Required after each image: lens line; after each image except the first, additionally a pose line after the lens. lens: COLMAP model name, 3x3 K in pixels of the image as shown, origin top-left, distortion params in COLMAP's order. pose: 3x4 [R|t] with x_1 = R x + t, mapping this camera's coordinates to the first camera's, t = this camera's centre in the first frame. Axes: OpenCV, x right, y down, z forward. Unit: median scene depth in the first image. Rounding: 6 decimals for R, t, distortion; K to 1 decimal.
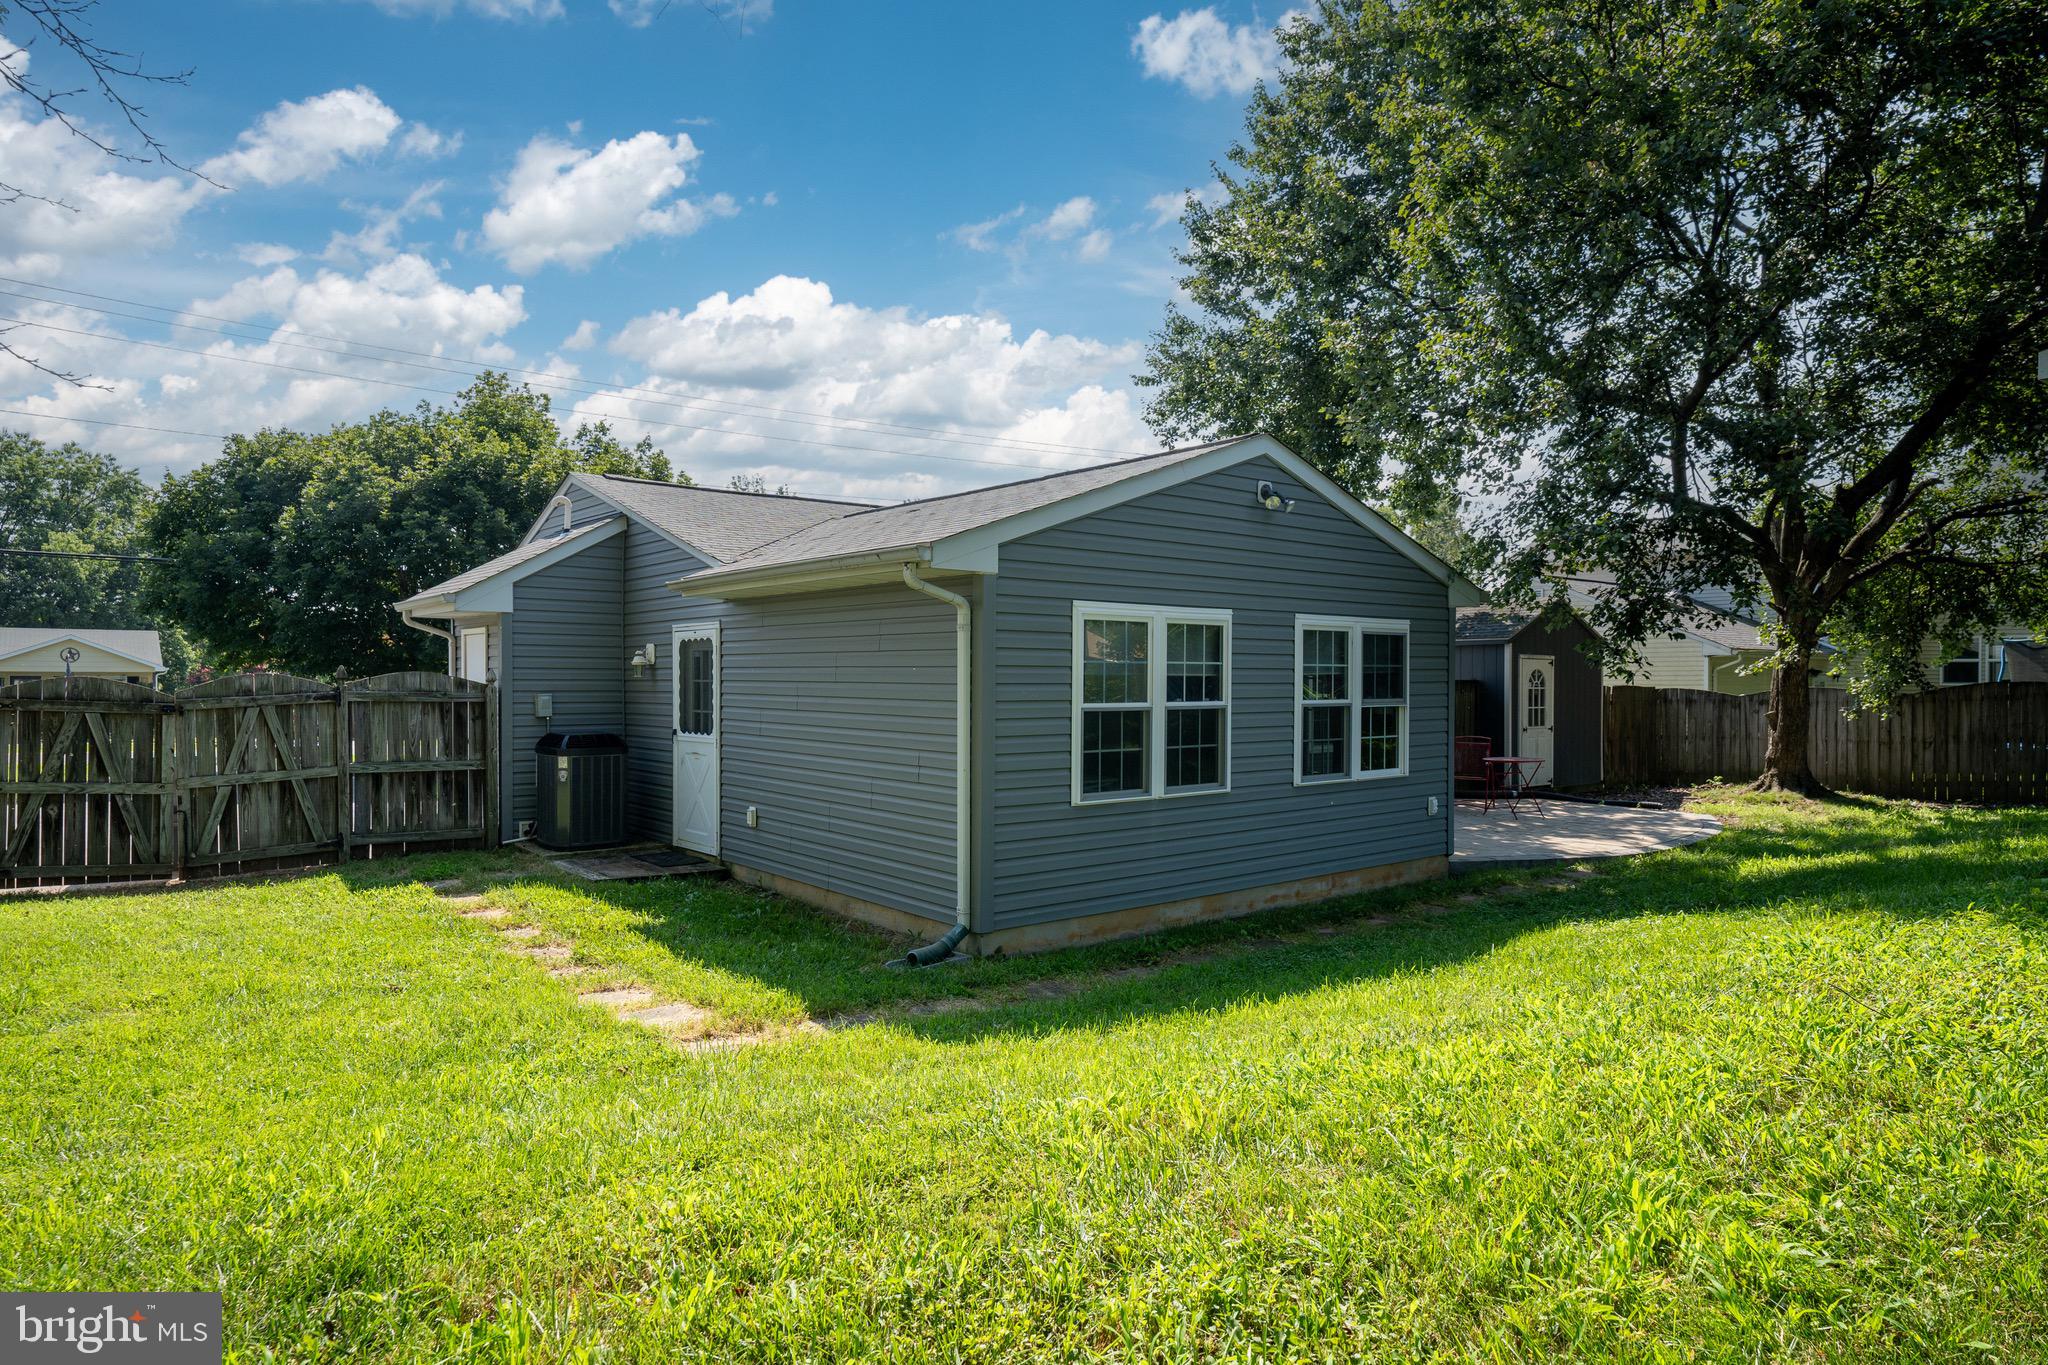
lens RADIAL K [[1190.6, 0, 1024.4], [0, 1190.6, 685.0], [0, 0, 1]] dist [-0.040263, 0.019413]
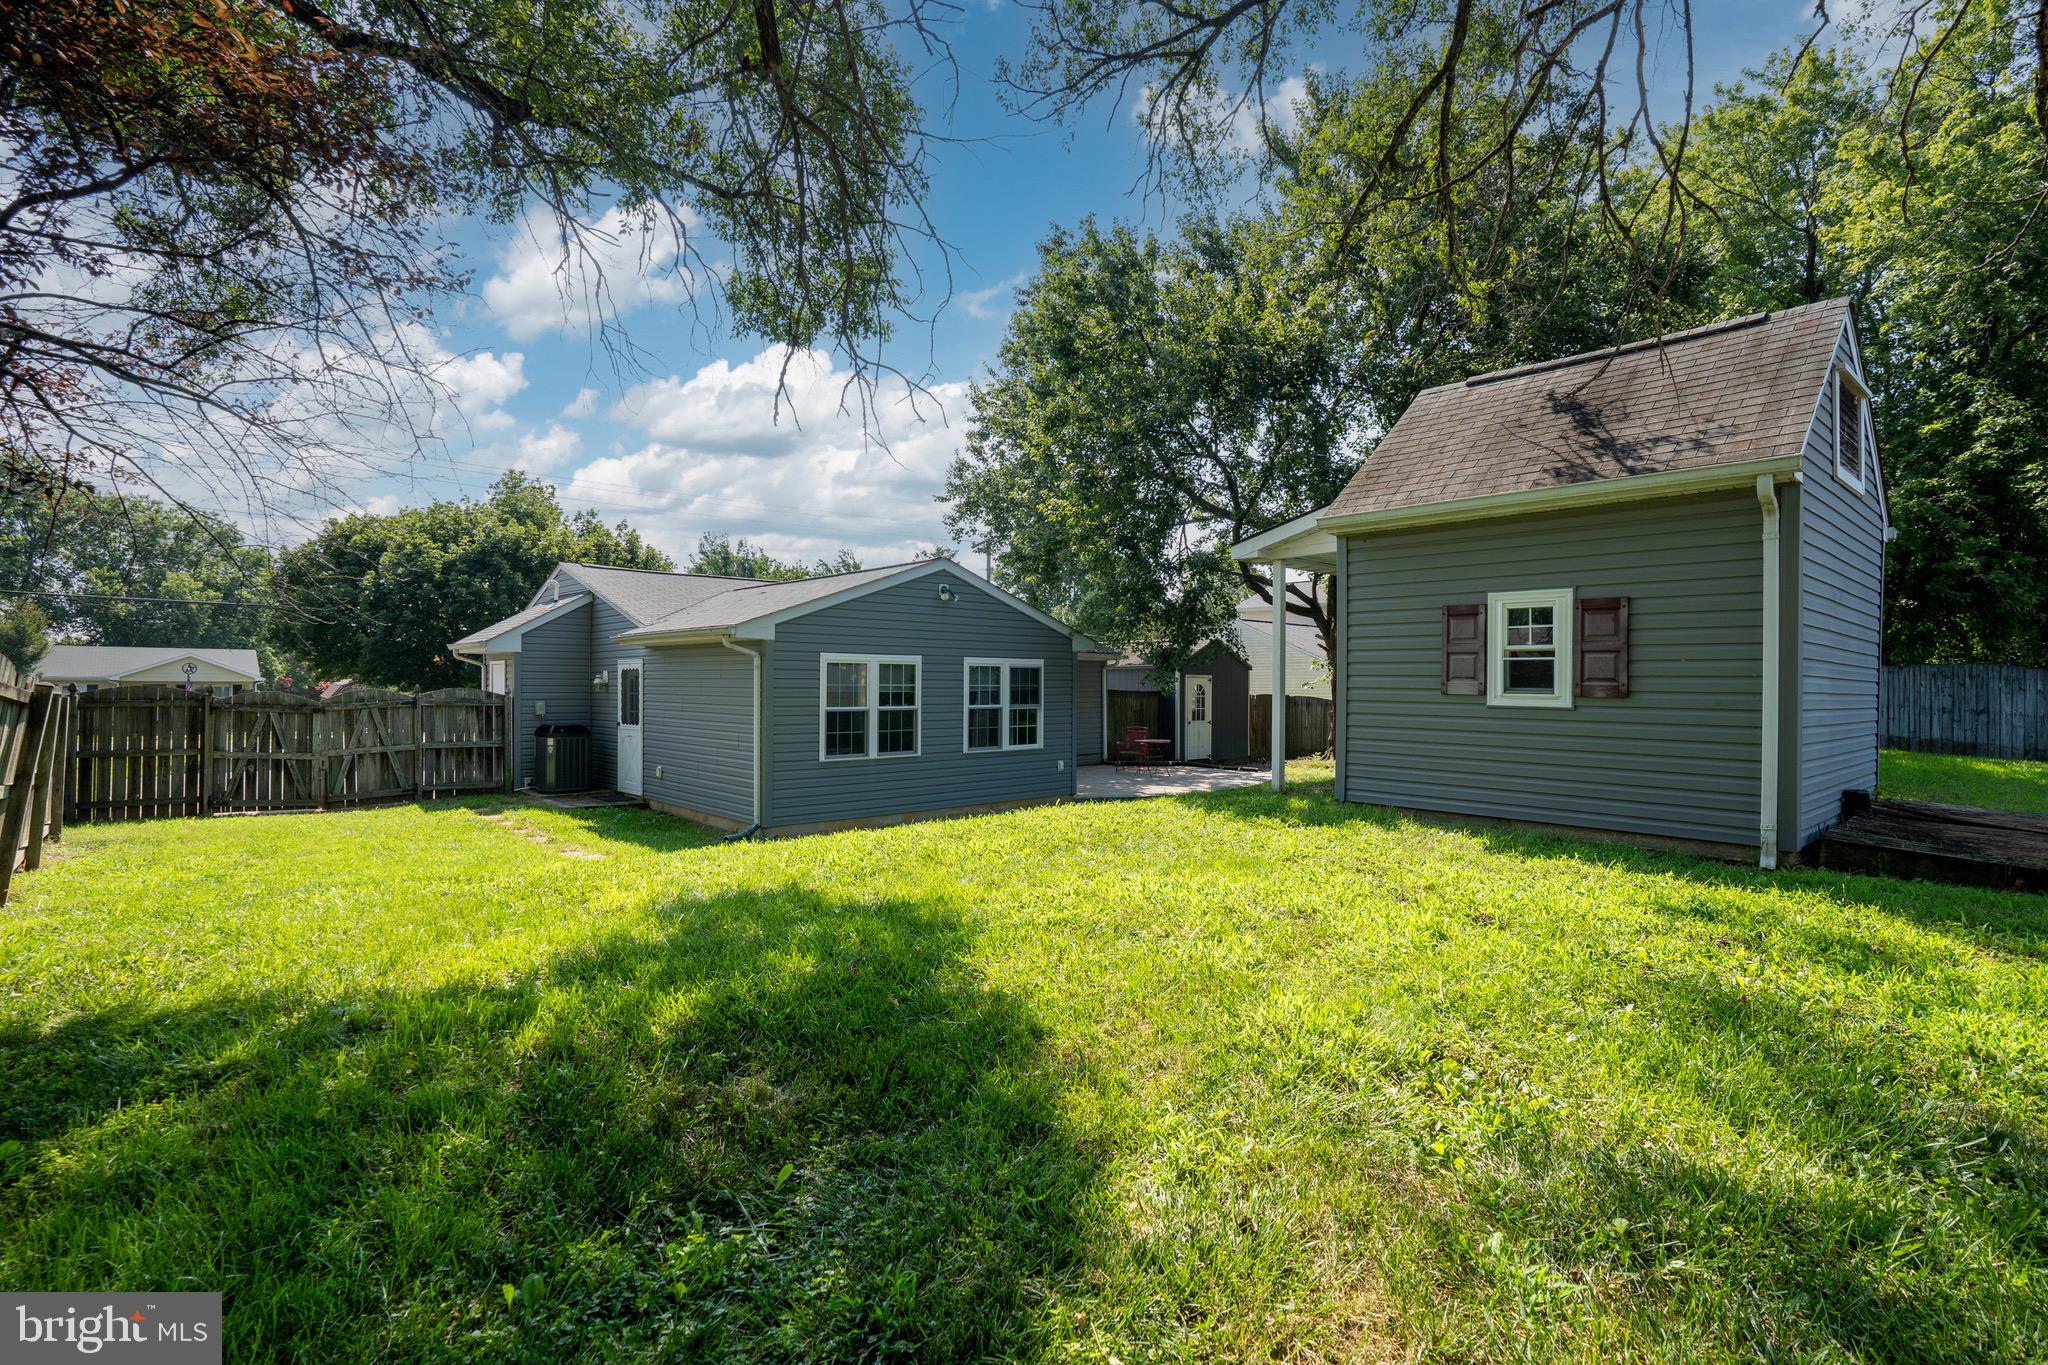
lens RADIAL K [[949.8, 0, 1014.7], [0, 949.8, 684.5], [0, 0, 1]] dist [-0.049271, 0.013721]
pose [[0.997961, 0.001137, 0.063822, 0.194176], [-0.000762, 0.999982, -0.005885, -0.009411], [-0.063828, 0.005824, 0.997944, -0.398363]]
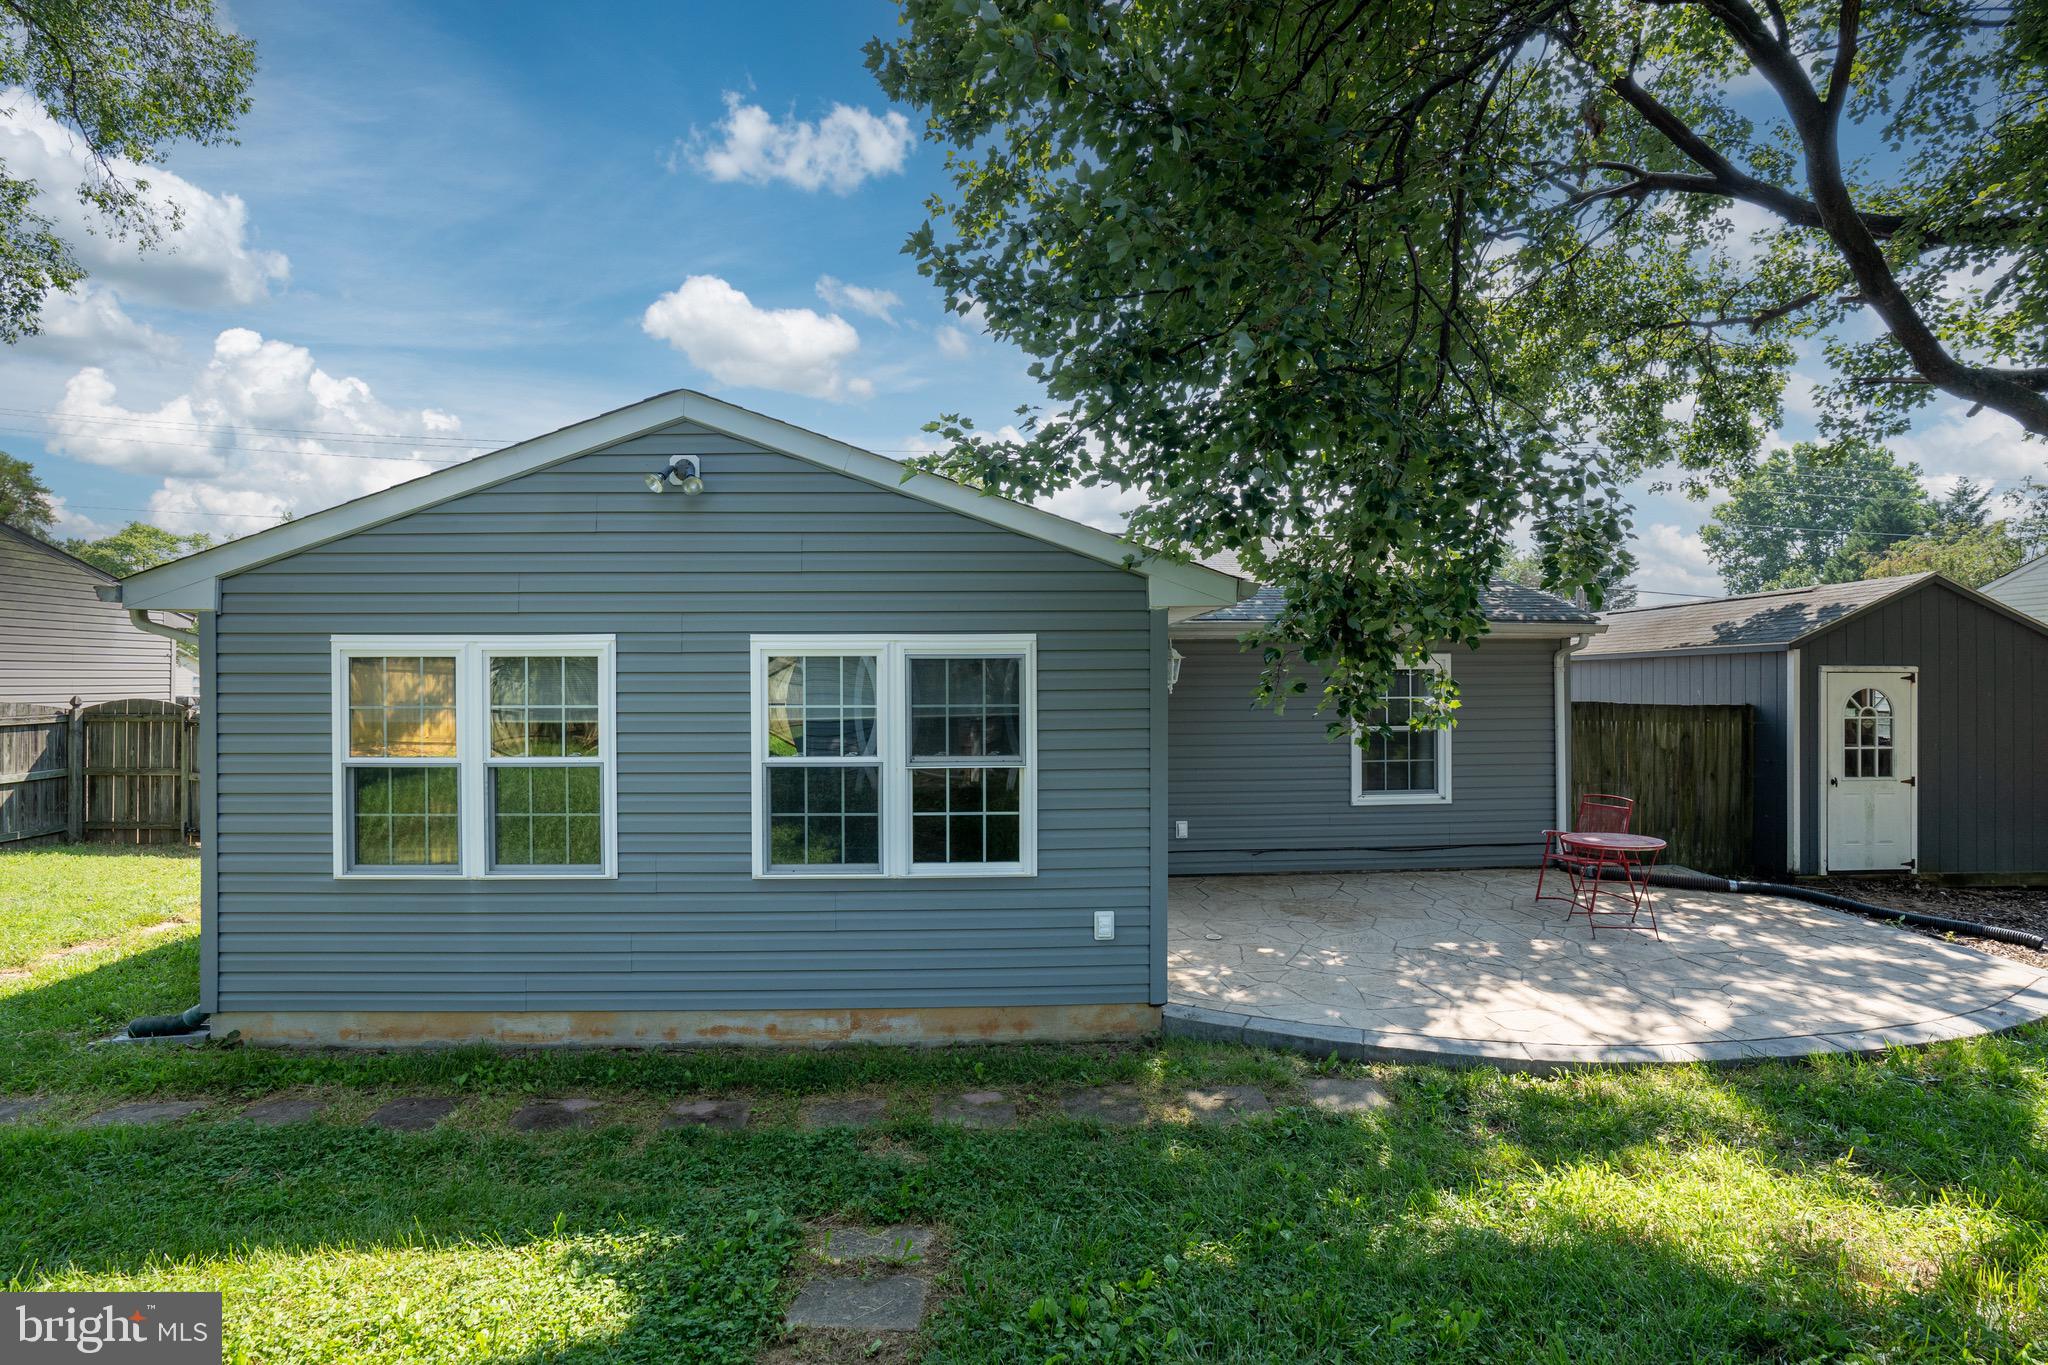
lens RADIAL K [[949.8, 0, 1011.8], [0, 949.8, 681.0], [0, 0, 1]] dist [-0.049271, 0.013721]
pose [[0.806274, -0.004662, -0.591524, 0.625813], [0.000760, 0.999976, -0.006846, -0.025993], [0.591542, 0.005070, 0.806258, 0.580786]]
